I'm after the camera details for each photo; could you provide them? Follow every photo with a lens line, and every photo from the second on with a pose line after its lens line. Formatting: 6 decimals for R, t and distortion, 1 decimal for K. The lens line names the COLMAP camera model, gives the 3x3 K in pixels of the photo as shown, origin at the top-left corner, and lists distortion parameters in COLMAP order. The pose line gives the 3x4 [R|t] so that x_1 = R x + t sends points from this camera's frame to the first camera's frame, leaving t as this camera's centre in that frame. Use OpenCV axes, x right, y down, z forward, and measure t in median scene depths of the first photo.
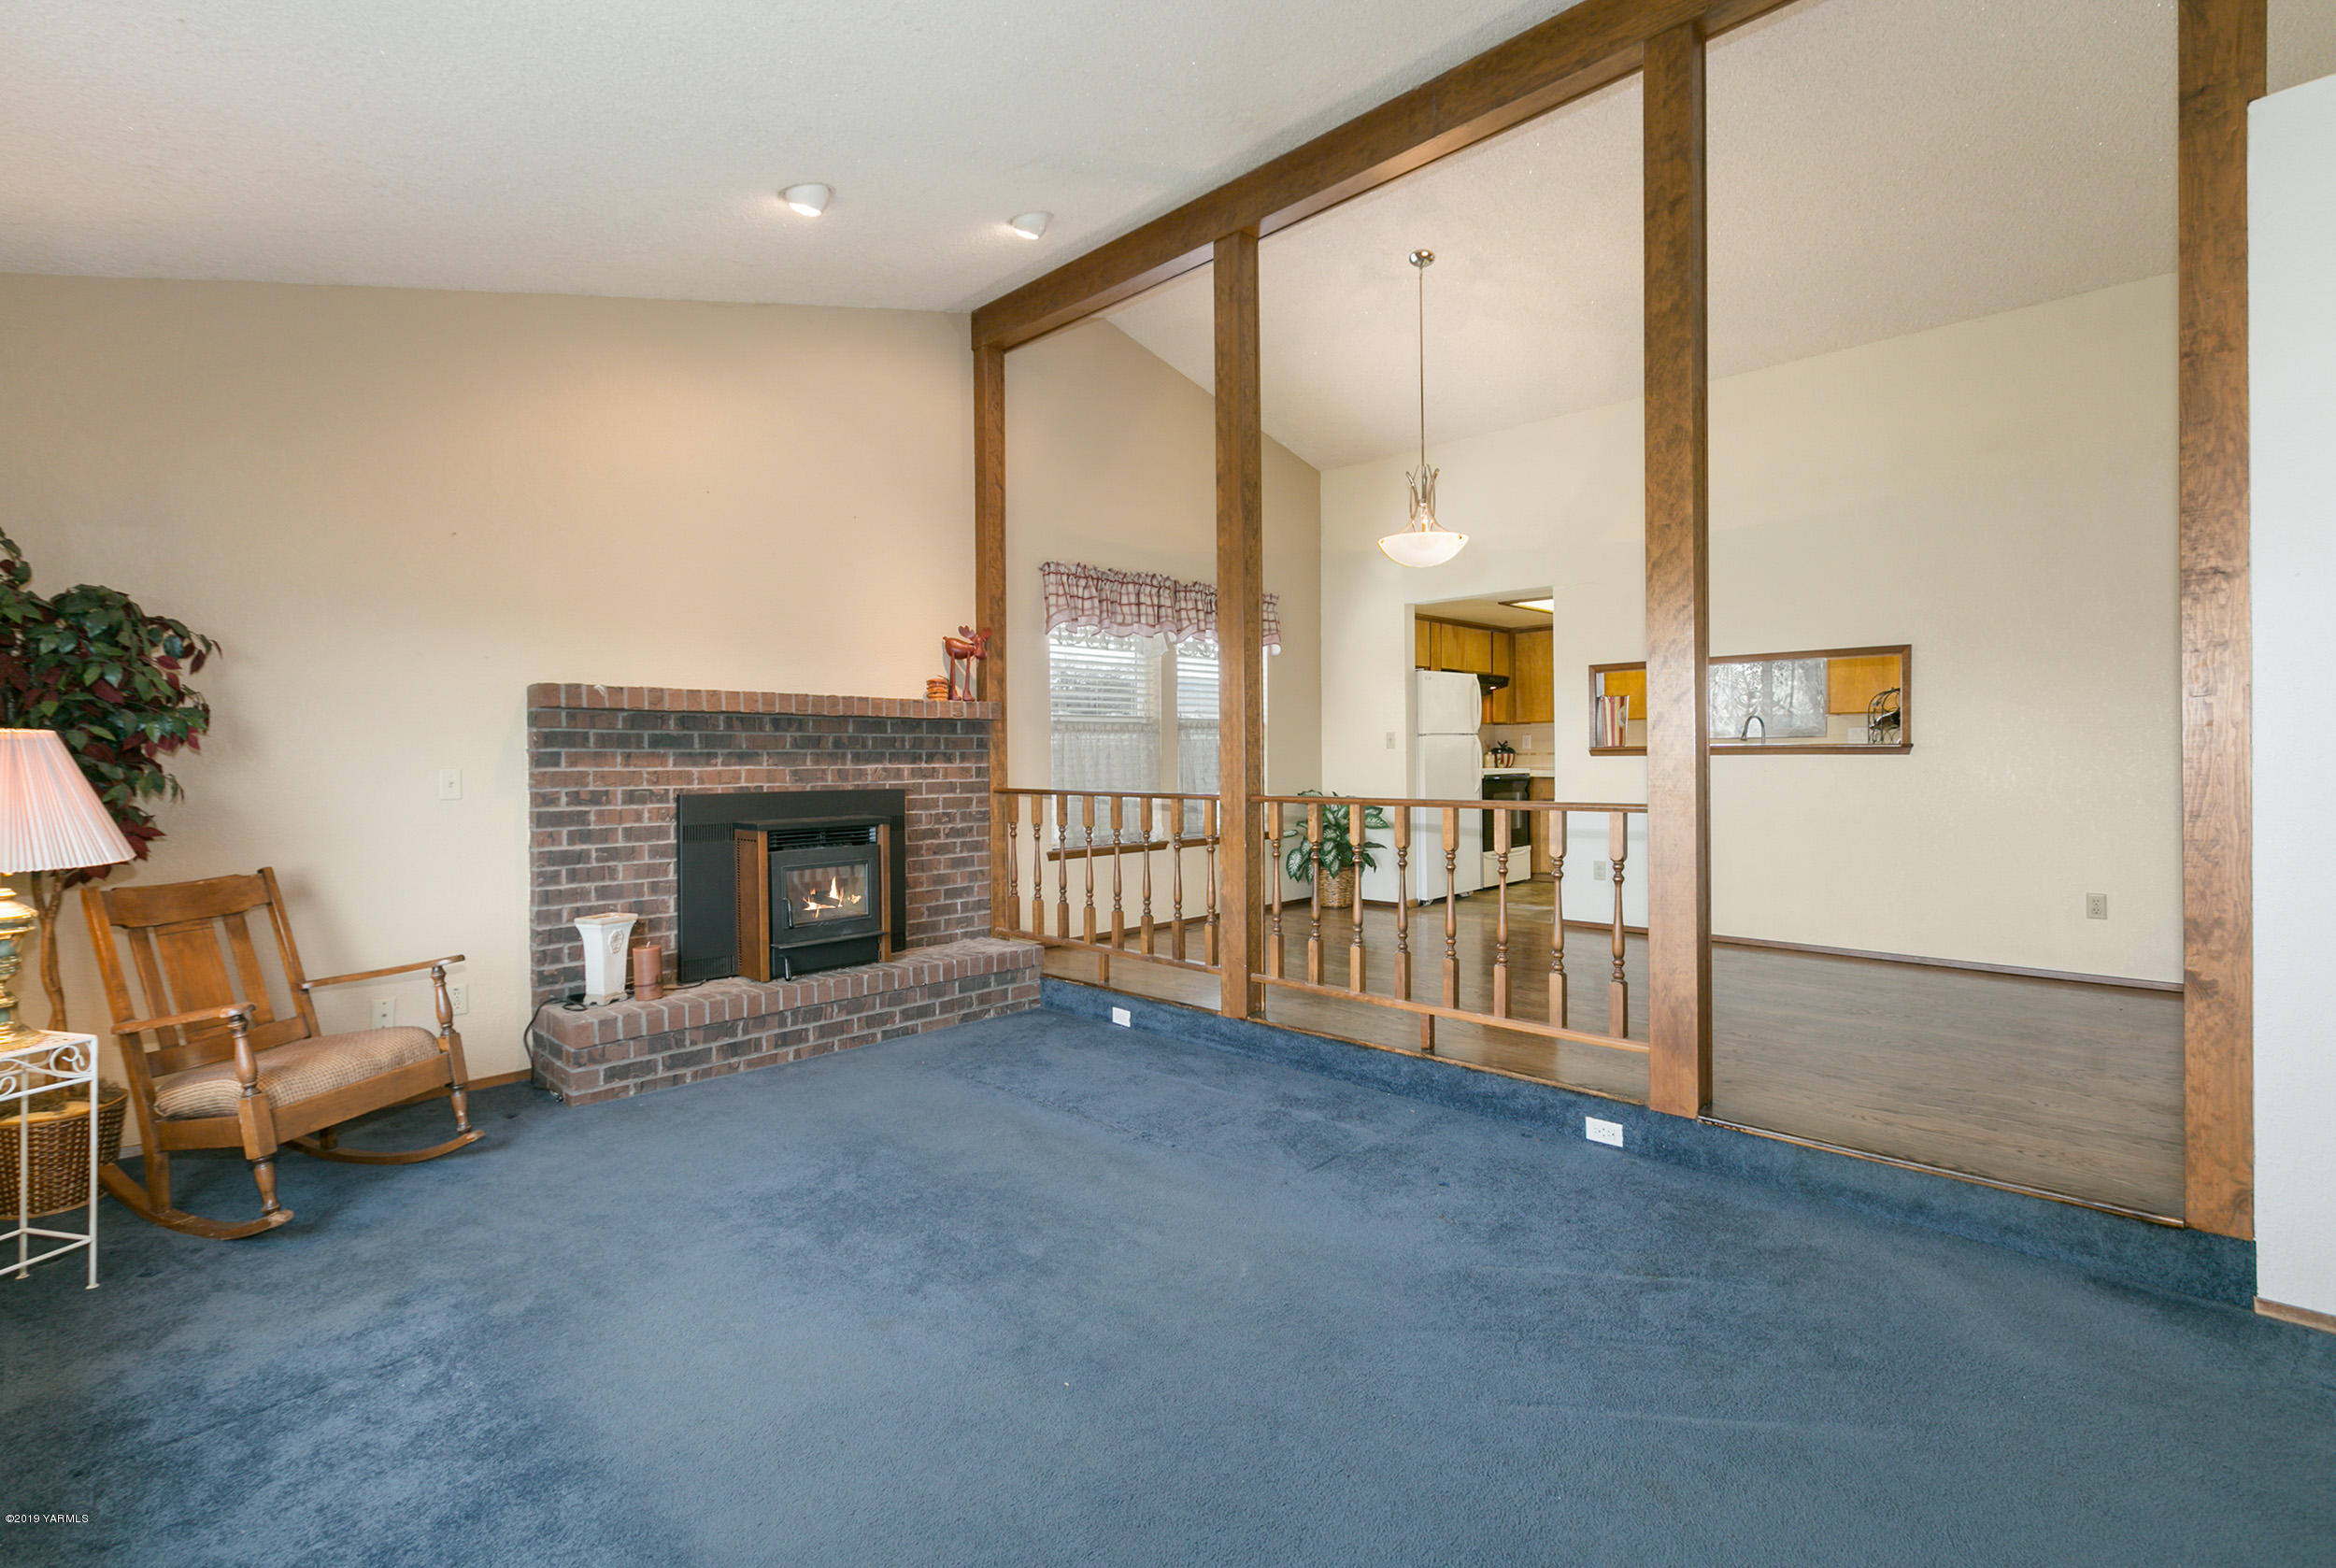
lens RADIAL K [[1076.0, 0, 1121.4], [0, 1076.0, 762.2], [0, 0, 1]] dist [0.000271, 0.000195]
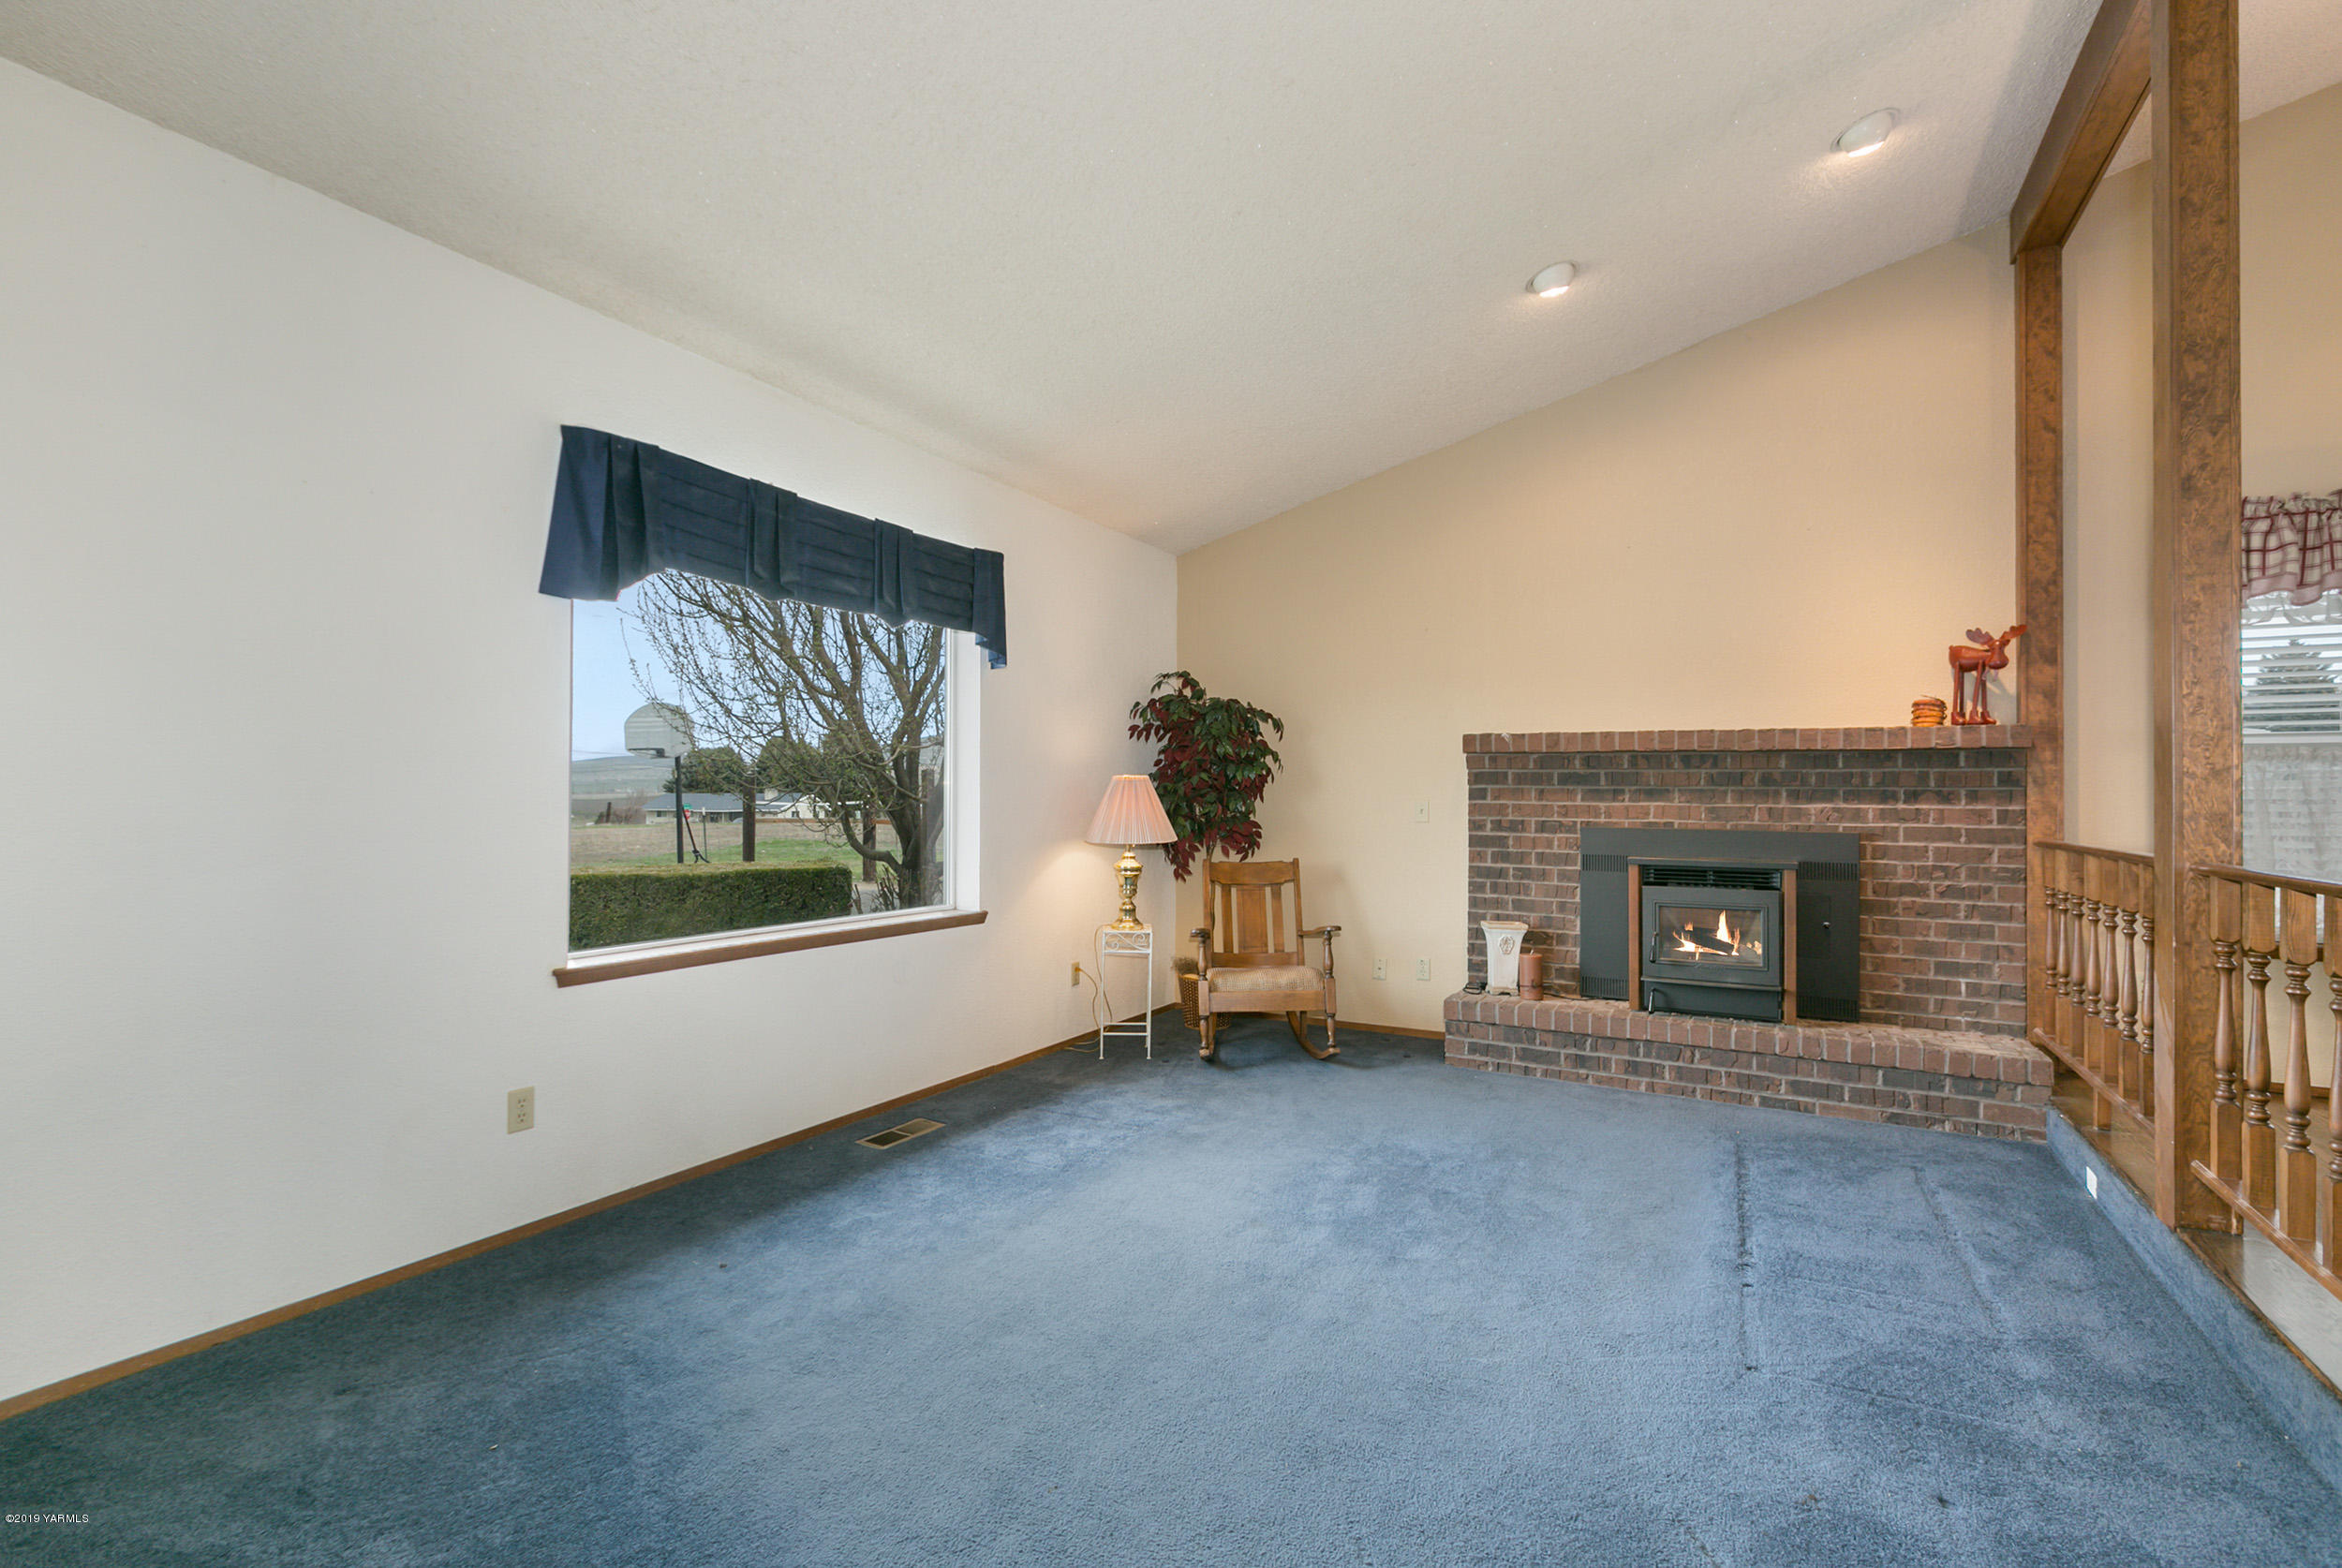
lens RADIAL K [[1058.5, 0, 1171.0], [0, 1058.5, 784.0], [0, 0, 1]] dist [-0.002945, 0.000543]
pose [[0.277210, 0.000073, -0.960809, 0.527085], [-0.012852, 0.999911, -0.003632, -0.004681], [0.960723, 0.013355, 0.277186, 0.284189]]
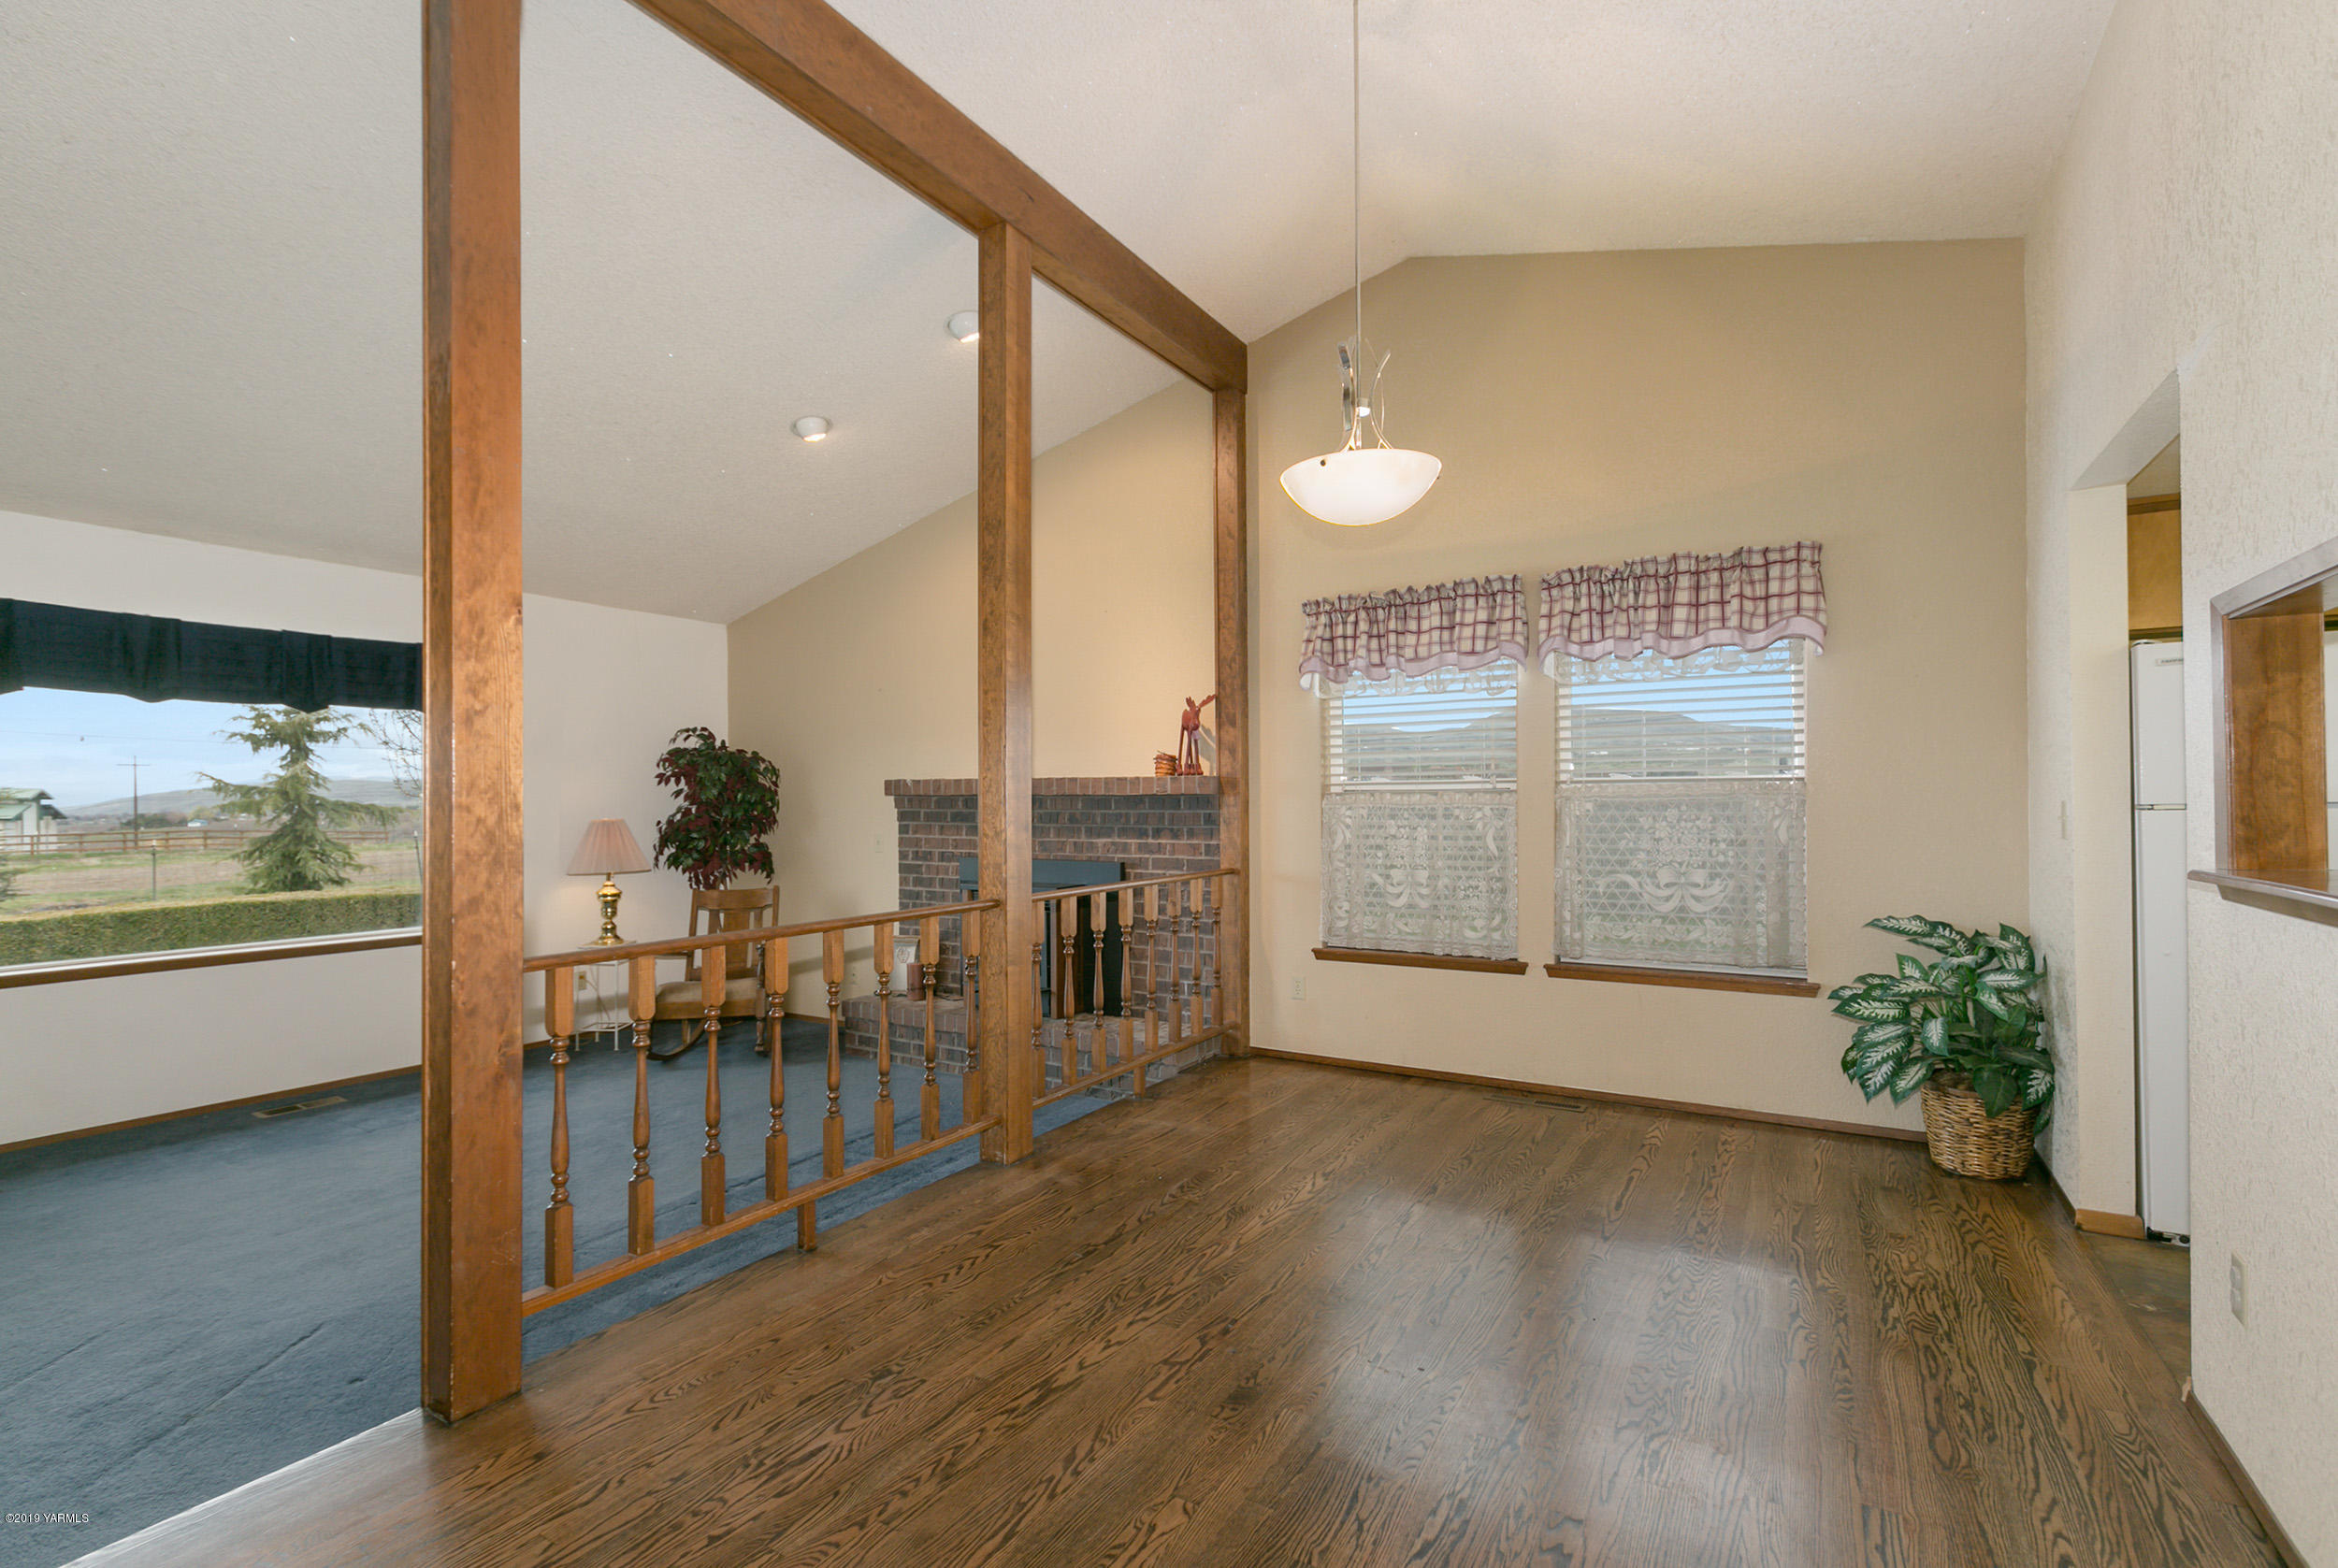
lens RADIAL K [[1056.6, 0, 1169.0], [0, 1056.6, 784.0], [0, 0, 1]] dist [-0.002945, 0.000543]
pose [[0.248683, -0.007455, -0.968556, 0.942232], [-0.000576, 0.999969, -0.007845, -0.051271], [0.968585, 0.002509, 0.248671, 0.921210]]
